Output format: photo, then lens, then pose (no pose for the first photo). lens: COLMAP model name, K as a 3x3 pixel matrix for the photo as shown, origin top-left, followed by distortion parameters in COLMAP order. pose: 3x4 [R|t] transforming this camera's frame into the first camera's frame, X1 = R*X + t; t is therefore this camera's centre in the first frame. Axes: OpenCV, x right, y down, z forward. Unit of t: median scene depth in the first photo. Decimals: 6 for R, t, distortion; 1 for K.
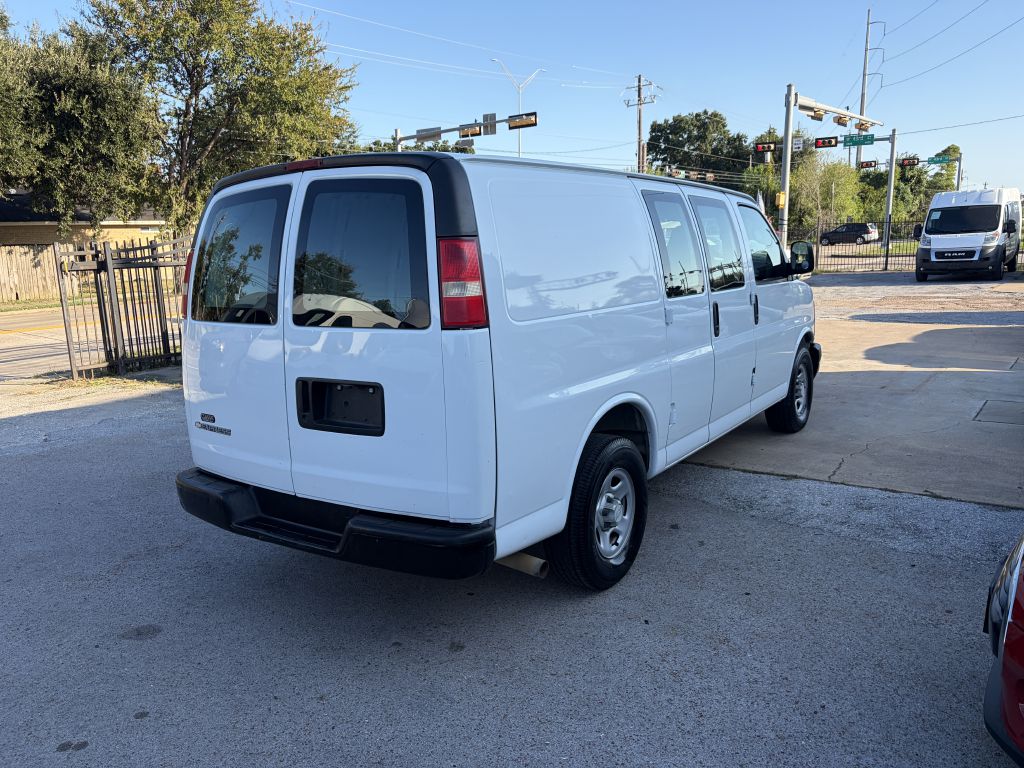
lens RADIAL K [[774.7, 0, 515.3], [0, 774.7, 383.0], [0, 0, 1]] dist [0.050332, -0.052406]
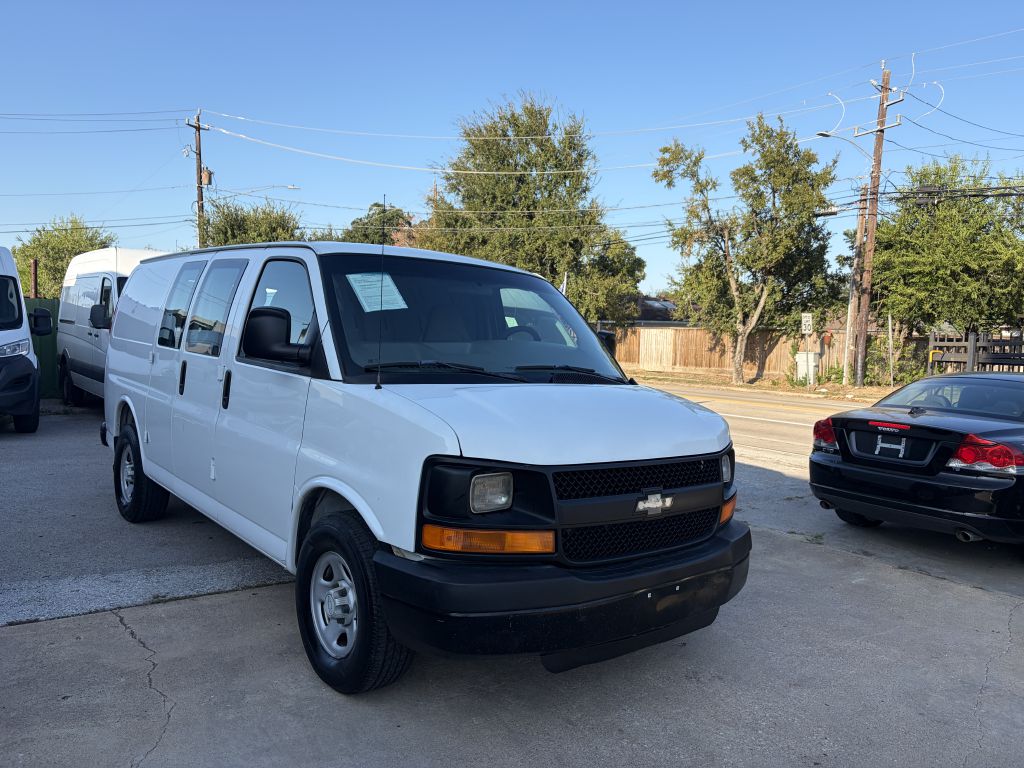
lens RADIAL K [[774.7, 0, 522.9], [0, 774.7, 383.9], [0, 0, 1]] dist [0.050332, -0.052406]
pose [[-0.281384, 0.079789, -0.956272, 0.874016], [-0.207697, 0.967851, 0.141870, -0.245330], [0.936848, 0.238534, -0.255766, 1.322962]]
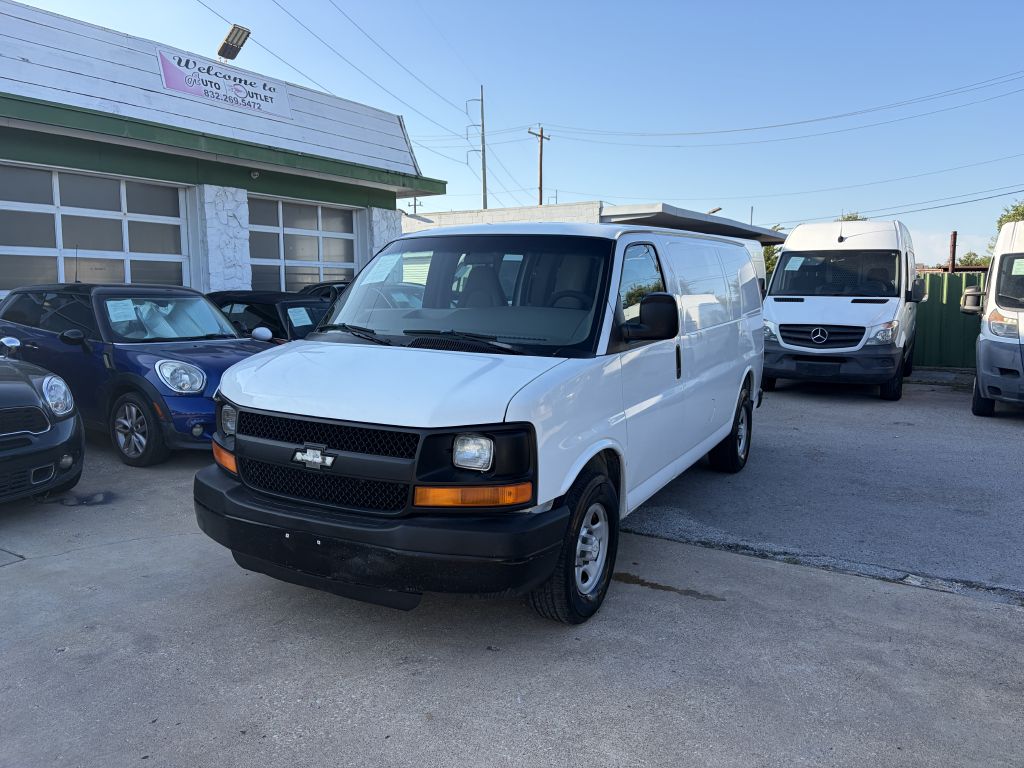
lens RADIAL K [[774.7, 0, 506.8], [0, 774.7, 379.7], [0, 0, 1]] dist [0.050332, -0.052406]
pose [[-0.994599, 0.037163, -0.096911, 0.263991], [0.005423, 0.951033, 0.309041, -0.338926], [0.103650, 0.306846, -0.946098, 1.823467]]
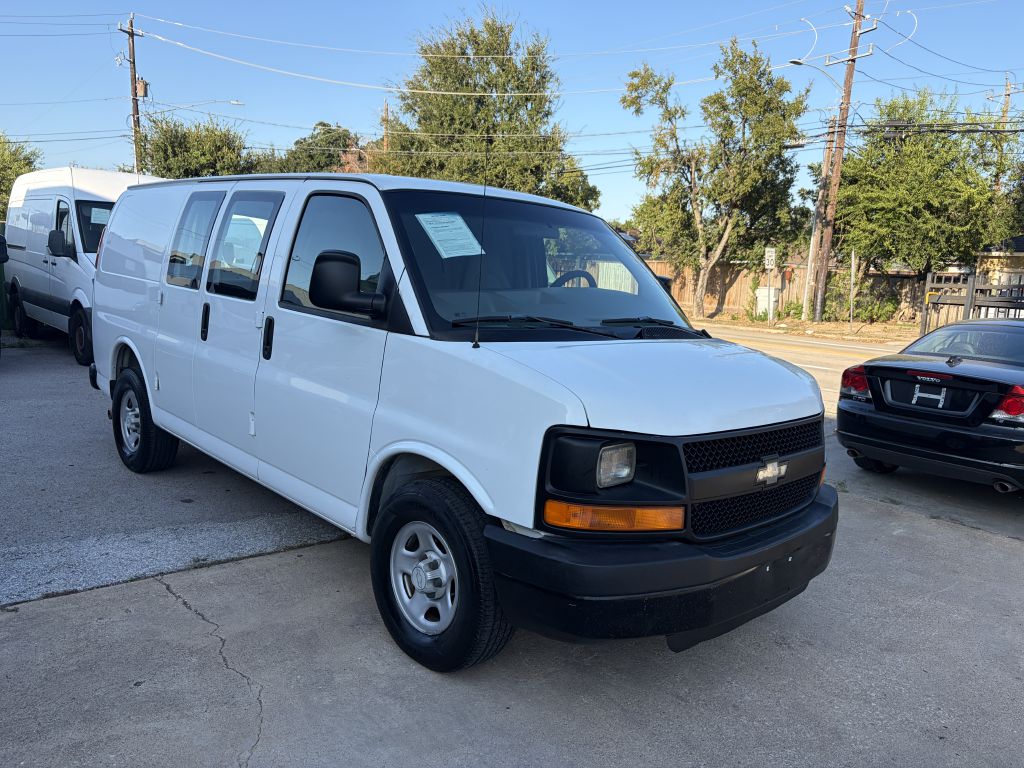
lens RADIAL K [[774.7, 0, 515.4], [0, 774.7, 388.5], [0, 0, 1]] dist [0.050332, -0.052406]
pose [[-0.223058, 0.170243, -0.959824, 0.853742], [-0.226265, 0.948698, 0.220853, -0.233561], [0.948182, 0.266438, -0.173095, 1.208116]]
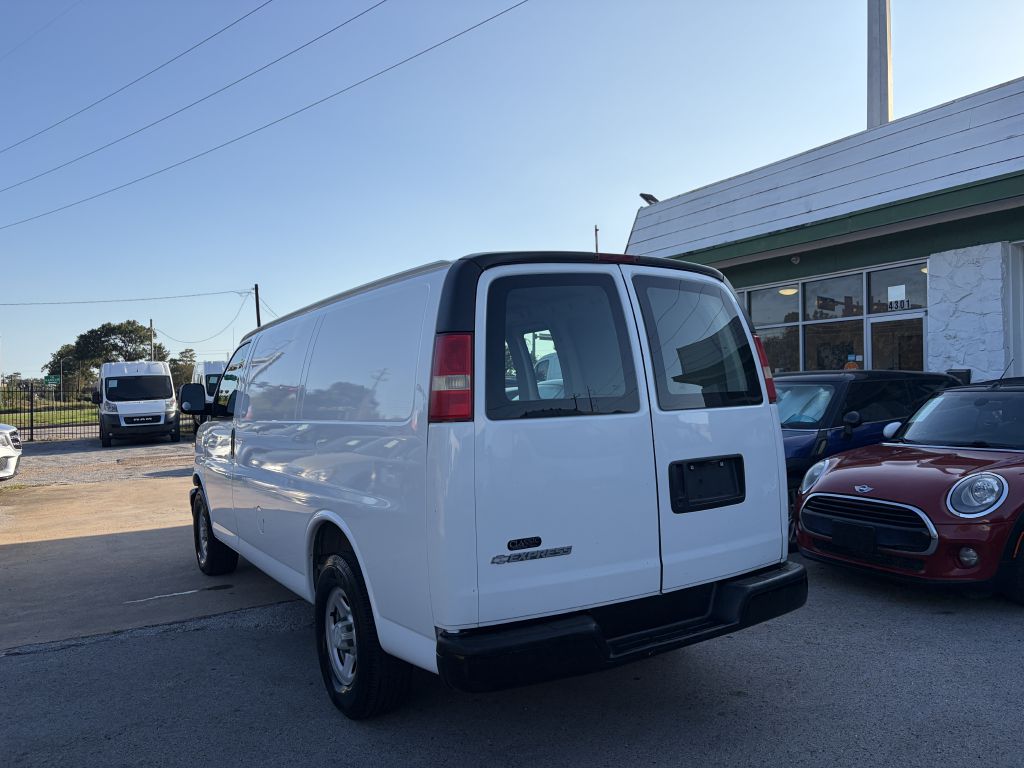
lens RADIAL K [[774.7, 0, 510.8], [0, 774.7, 382.3], [0, 0, 1]] dist [0.050332, -0.052406]
pose [[0.415286, 0.028292, 0.909251, -0.681063], [0.178847, 0.977470, -0.112100, -0.017309], [-0.891937, 0.209170, 0.400870, 0.410209]]
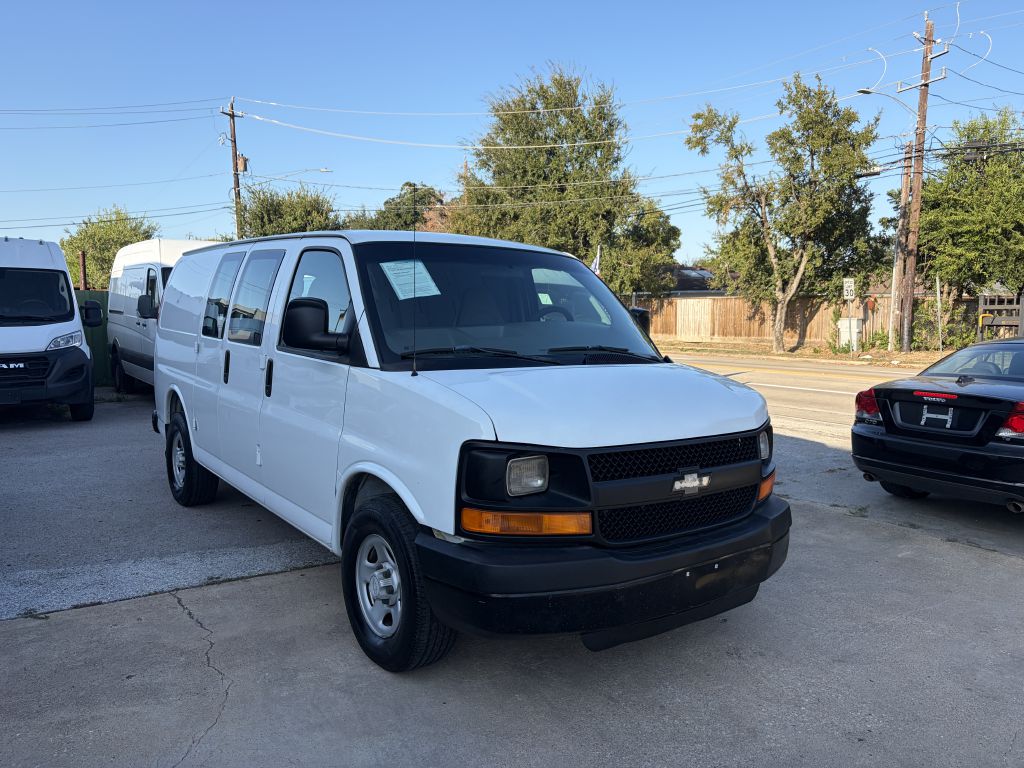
lens RADIAL K [[774.7, 0, 512.2], [0, 774.7, 379.9], [0, 0, 1]] dist [0.050332, -0.052406]
pose [[-0.336015, 0.114113, -0.934918, 0.877735], [-0.171777, 0.968560, 0.179957, -0.252399], [0.926060, 0.221065, -0.305848, 1.324589]]
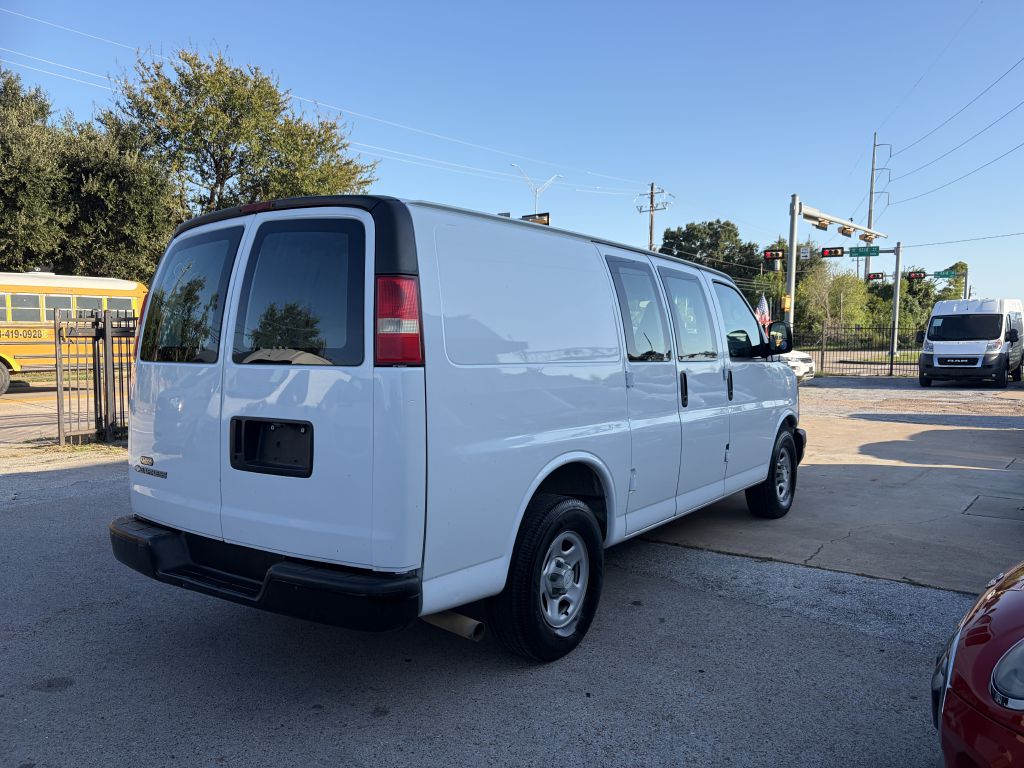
lens RADIAL K [[774.7, 0, 518.6], [0, 774.7, 386.6], [0, 0, 1]] dist [0.050332, -0.052406]
pose [[0.999219, 0.037402, -0.012741, 0.047693], [-0.038650, 0.992203, -0.118487, 0.031013], [0.008210, 0.118887, 0.992874, 0.015989]]
